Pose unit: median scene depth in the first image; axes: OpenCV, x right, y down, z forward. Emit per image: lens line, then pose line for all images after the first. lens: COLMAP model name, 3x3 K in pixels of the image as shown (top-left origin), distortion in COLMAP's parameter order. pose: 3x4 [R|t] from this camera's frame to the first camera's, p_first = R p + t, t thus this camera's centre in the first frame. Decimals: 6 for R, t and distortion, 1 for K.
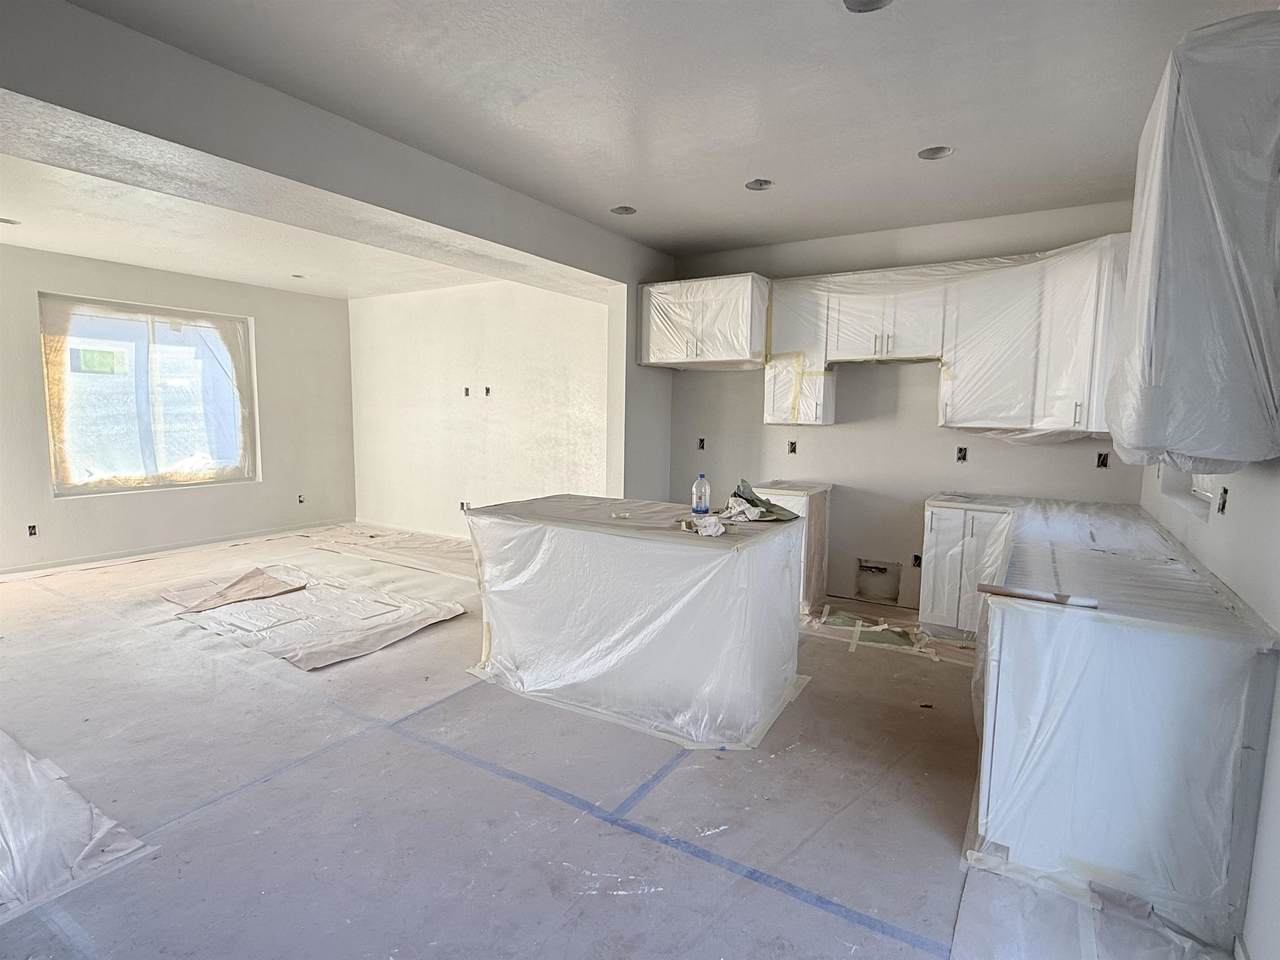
lens RADIAL K [[648.1, 0, 637.3], [0, 648.1, 481.2], [0, 0, 1]] dist [-0.000944, 0.000951]
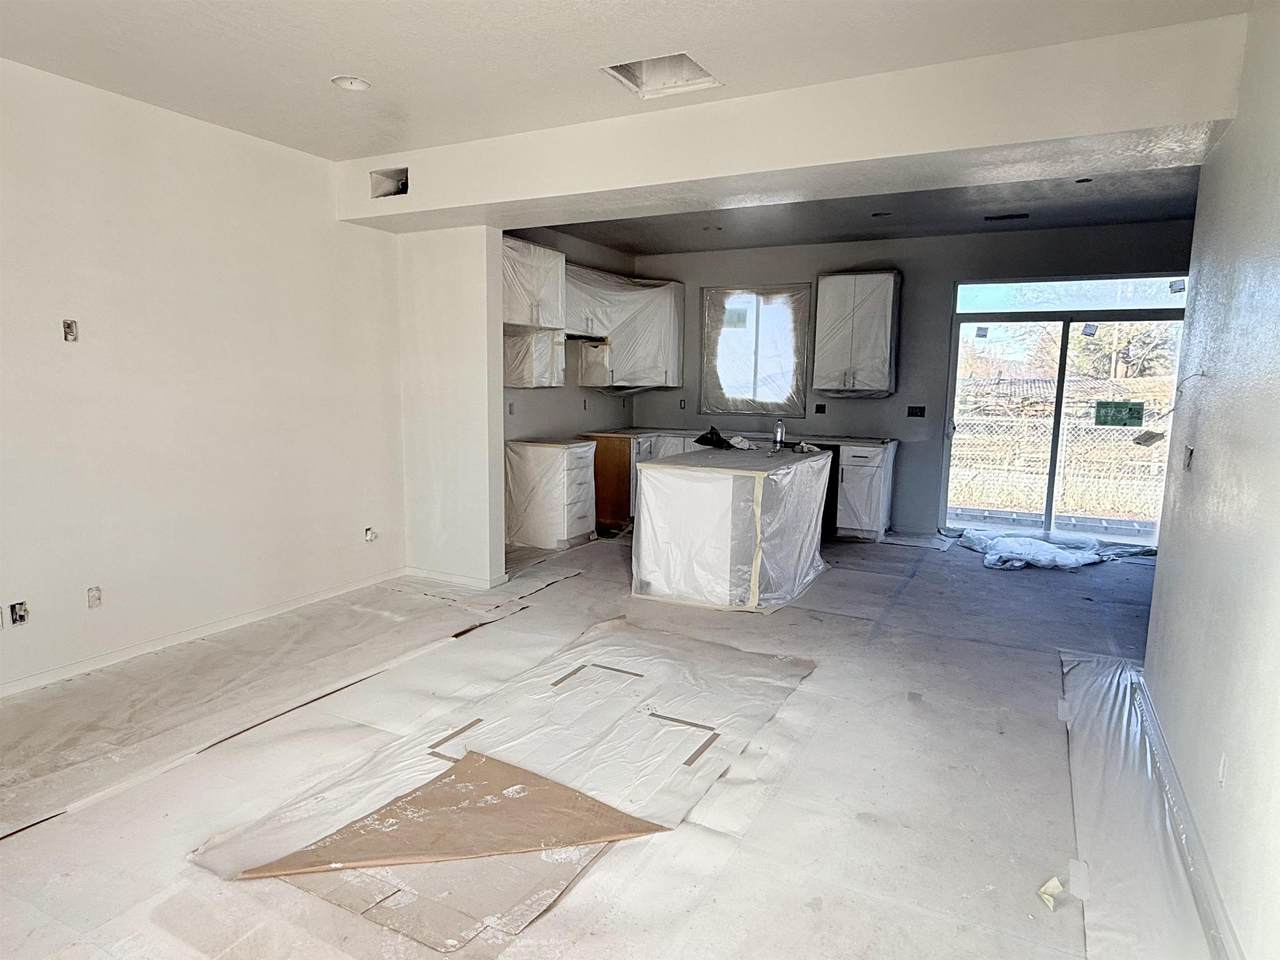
lens RADIAL K [[749.3, 0, 639.1], [0, 749.3, 480.0], [0, 0, 1]] dist [0.026299, 0.004535]
pose [[-0.075583, -0.153322, 0.985281, -1.157427], [0.086852, 0.983340, 0.159682, -0.130450], [-0.993350, 0.097643, -0.061008, 0.981495]]
